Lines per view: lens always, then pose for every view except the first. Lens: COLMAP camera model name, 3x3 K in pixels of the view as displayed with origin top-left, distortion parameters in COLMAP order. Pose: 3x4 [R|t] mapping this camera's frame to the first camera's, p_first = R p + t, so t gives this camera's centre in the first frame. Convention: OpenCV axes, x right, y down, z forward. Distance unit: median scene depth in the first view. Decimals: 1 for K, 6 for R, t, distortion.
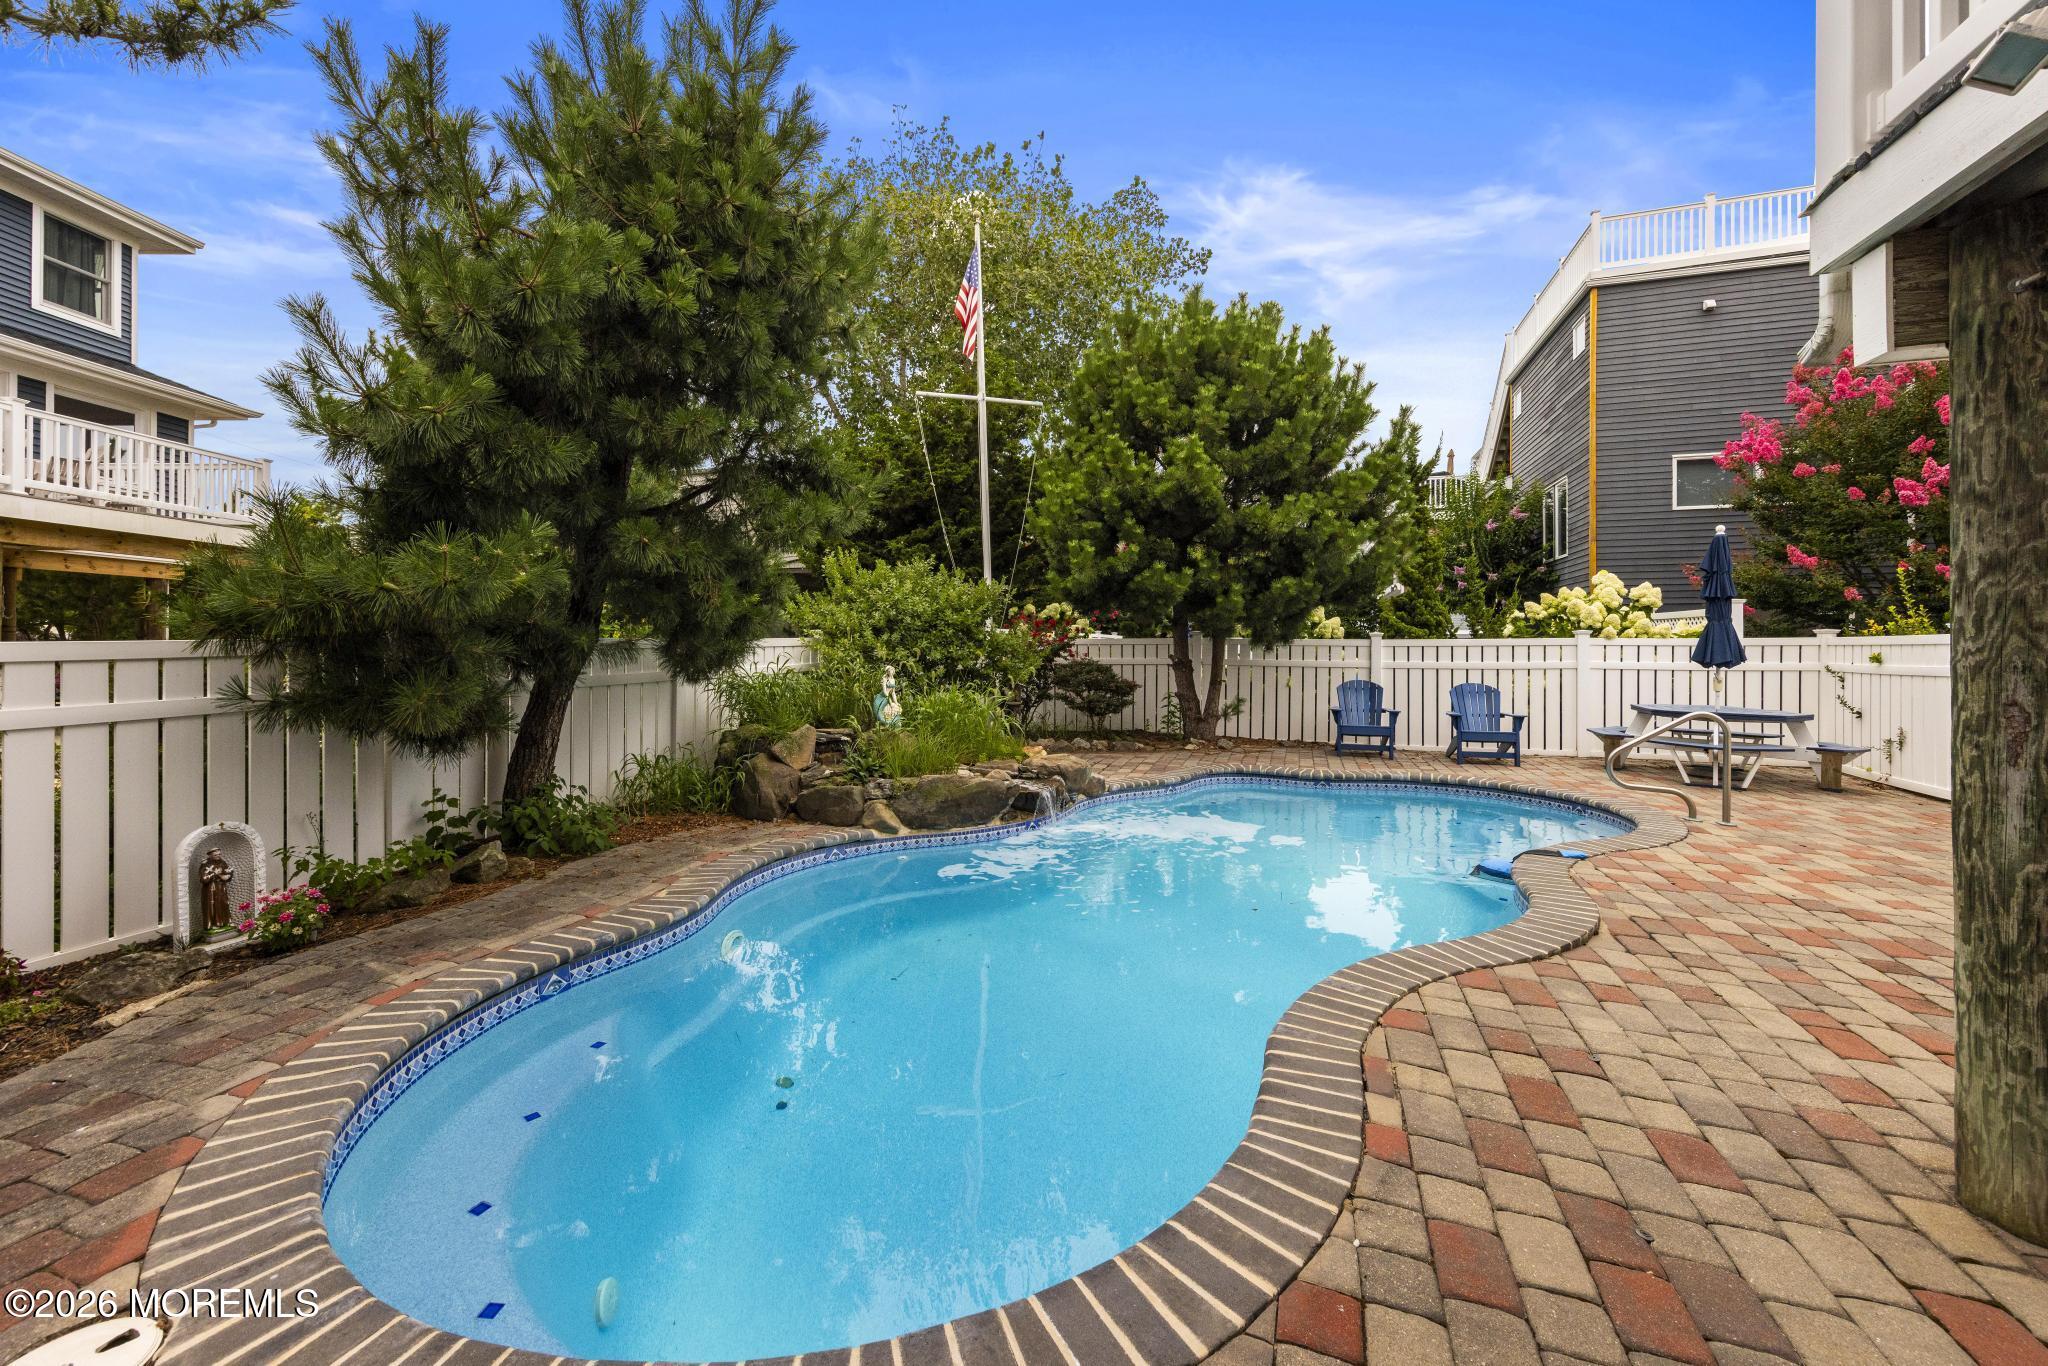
lens RADIAL K [[805.2, 0, 1023.7], [0, 805.2, 637.4], [0, 0, 1]] dist [0.005309, 0.000399]
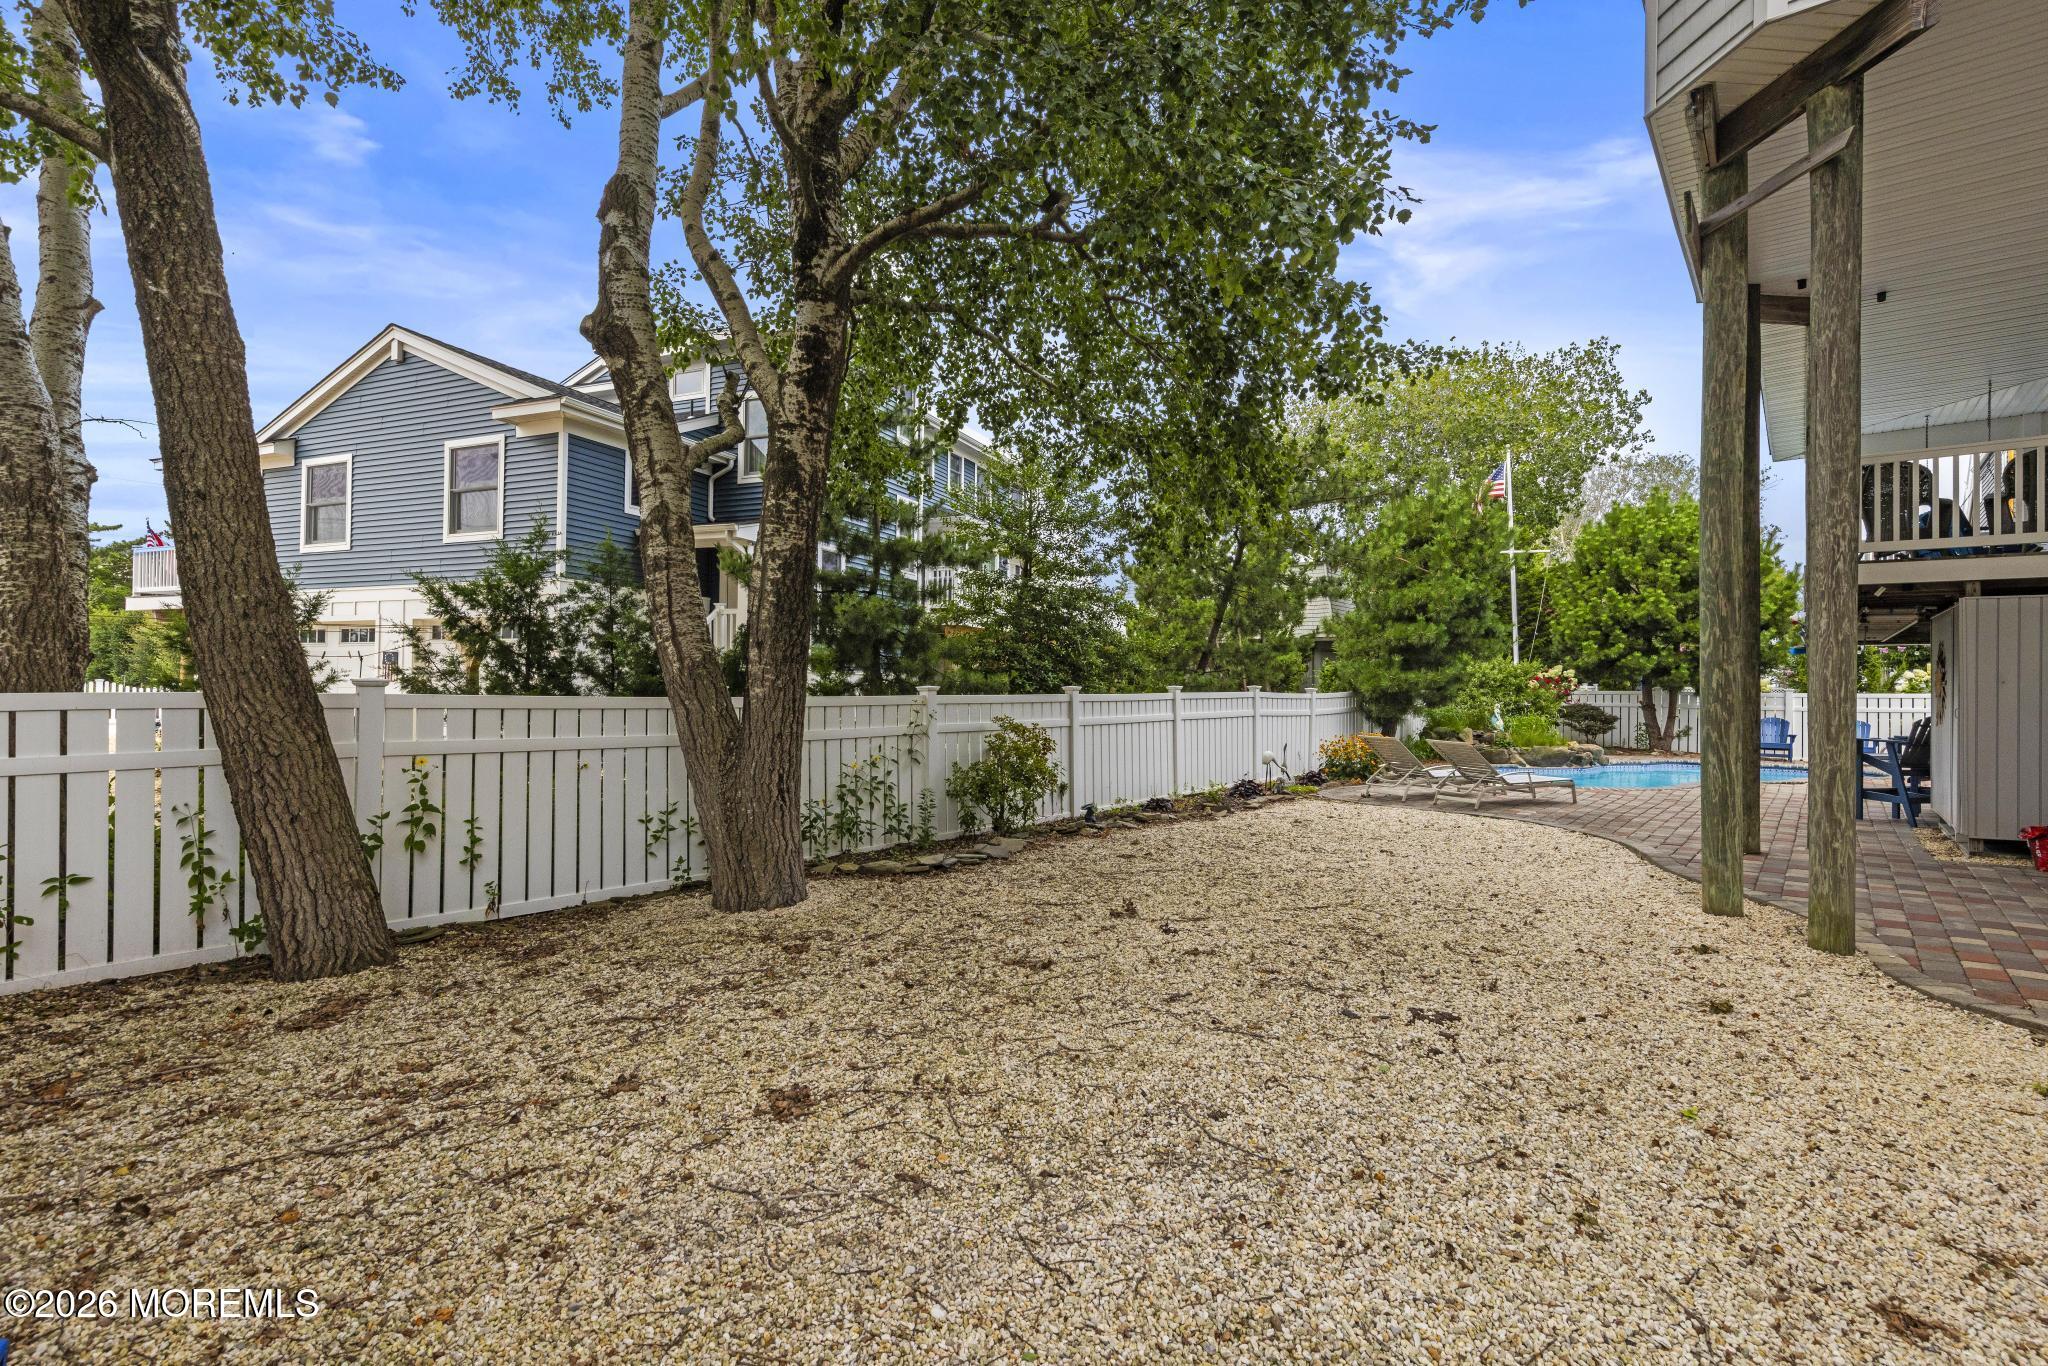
lens RADIAL K [[949.1, 0, 1020.4], [0, 949.1, 683.8], [0, 0, 1]] dist [0.000611, 0.000710]
pose [[0.929166, 0.004423, -0.369636, -0.339477], [-0.003700, 0.999990, 0.002664, -0.017796], [0.369644, -0.001107, 0.929173, -1.558742]]
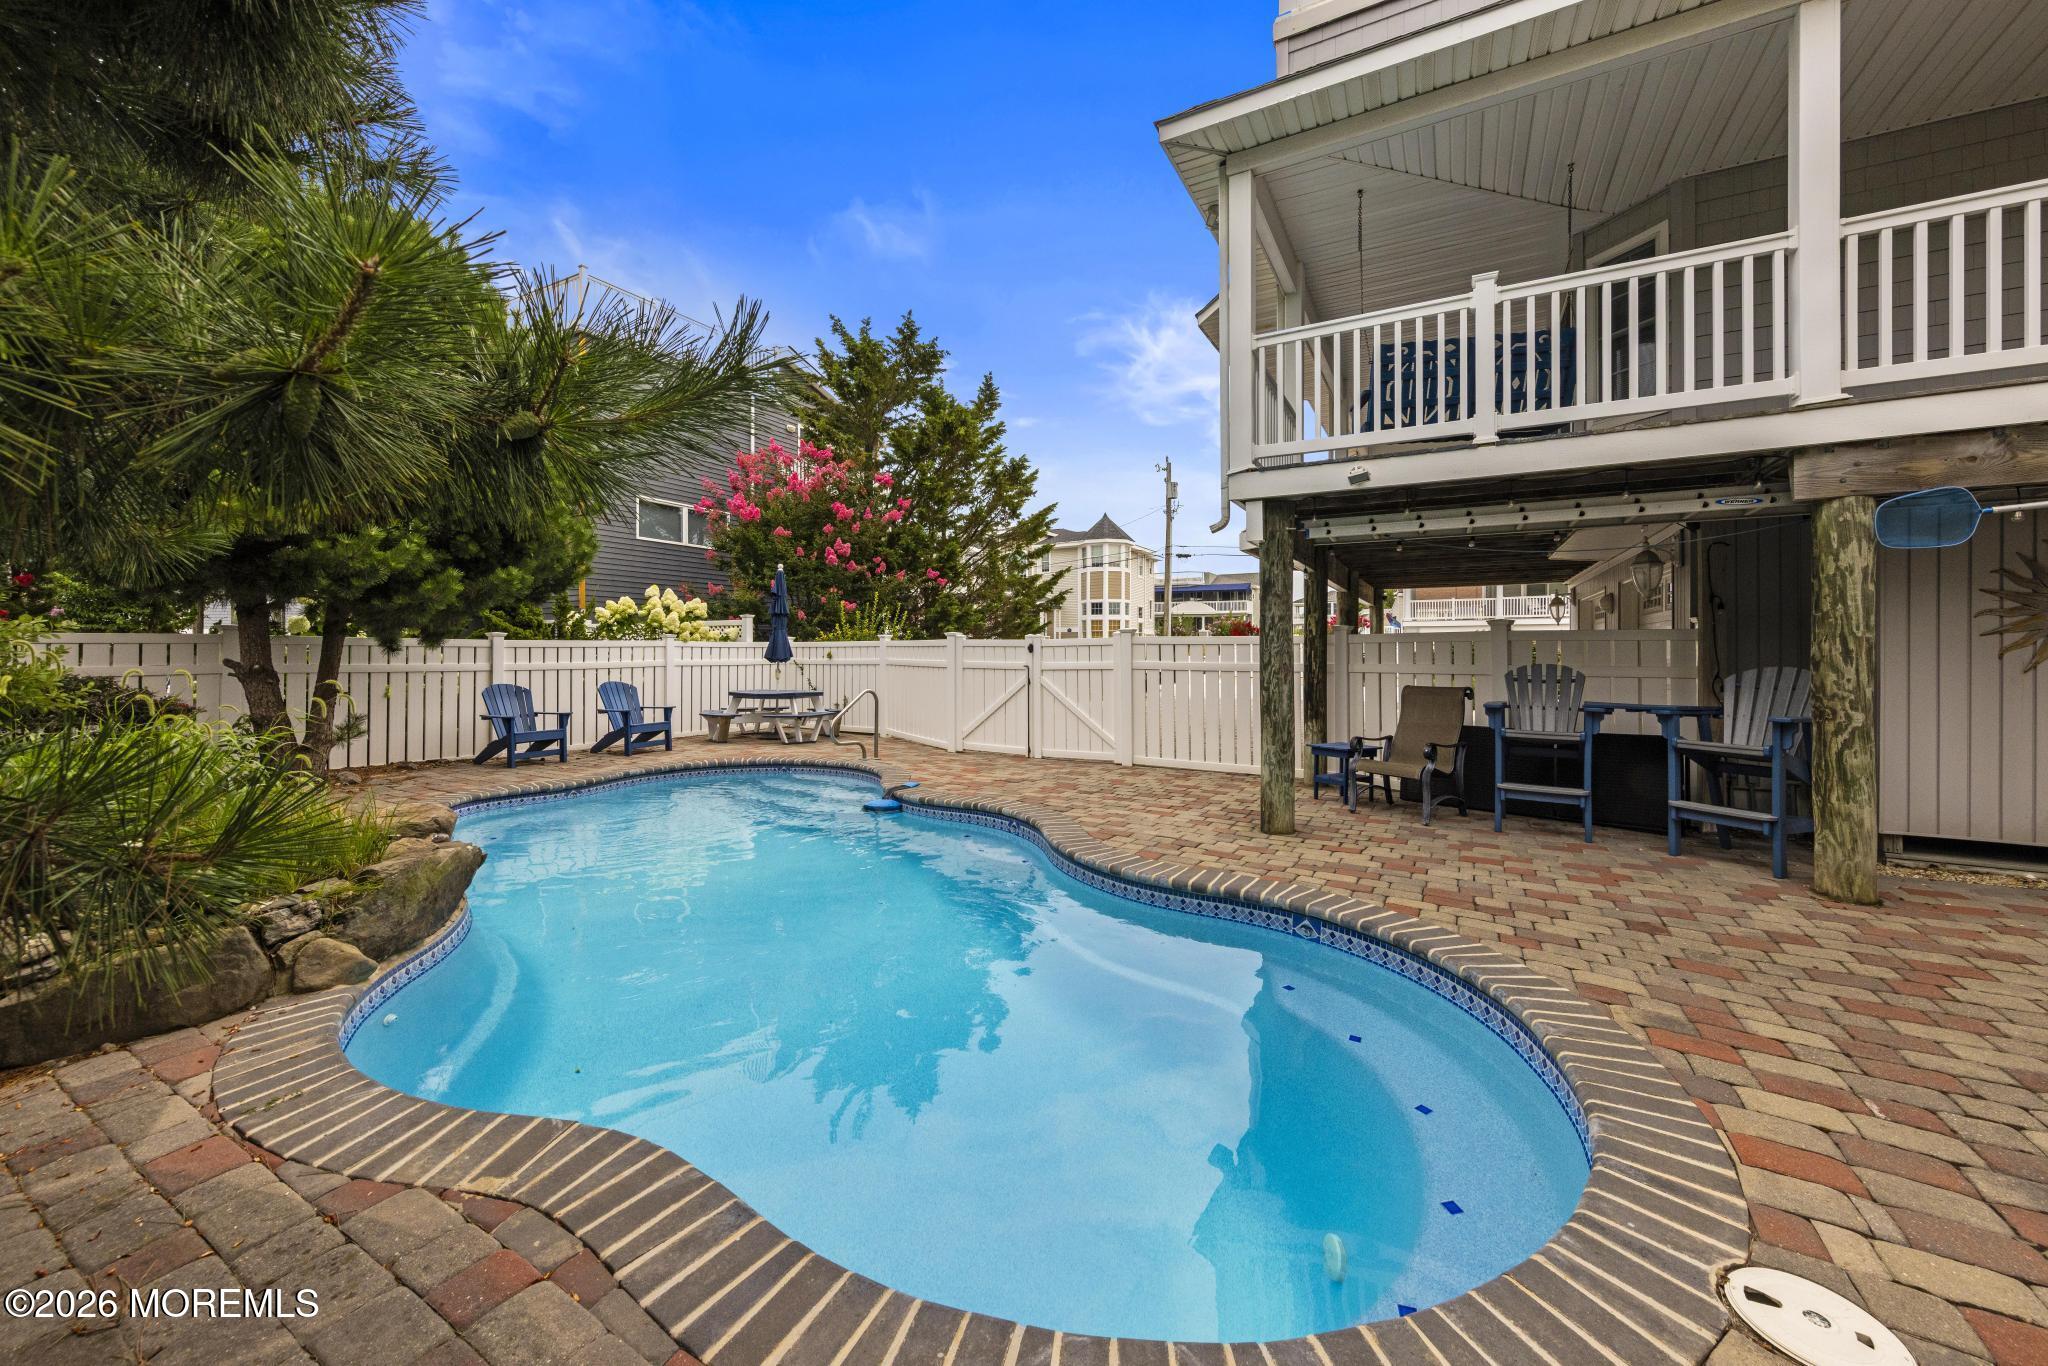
lens RADIAL K [[778.4, 0, 1009.9], [0, 778.4, 645.5], [0, 0, 1]] dist [-0.000134, 0.000500]
pose [[0.196972, 0.004060, 0.980401, -0.372879], [-0.009775, 0.999950, -0.002177, 0.006298], [-0.980360, -0.009155, 0.197002, 0.286365]]
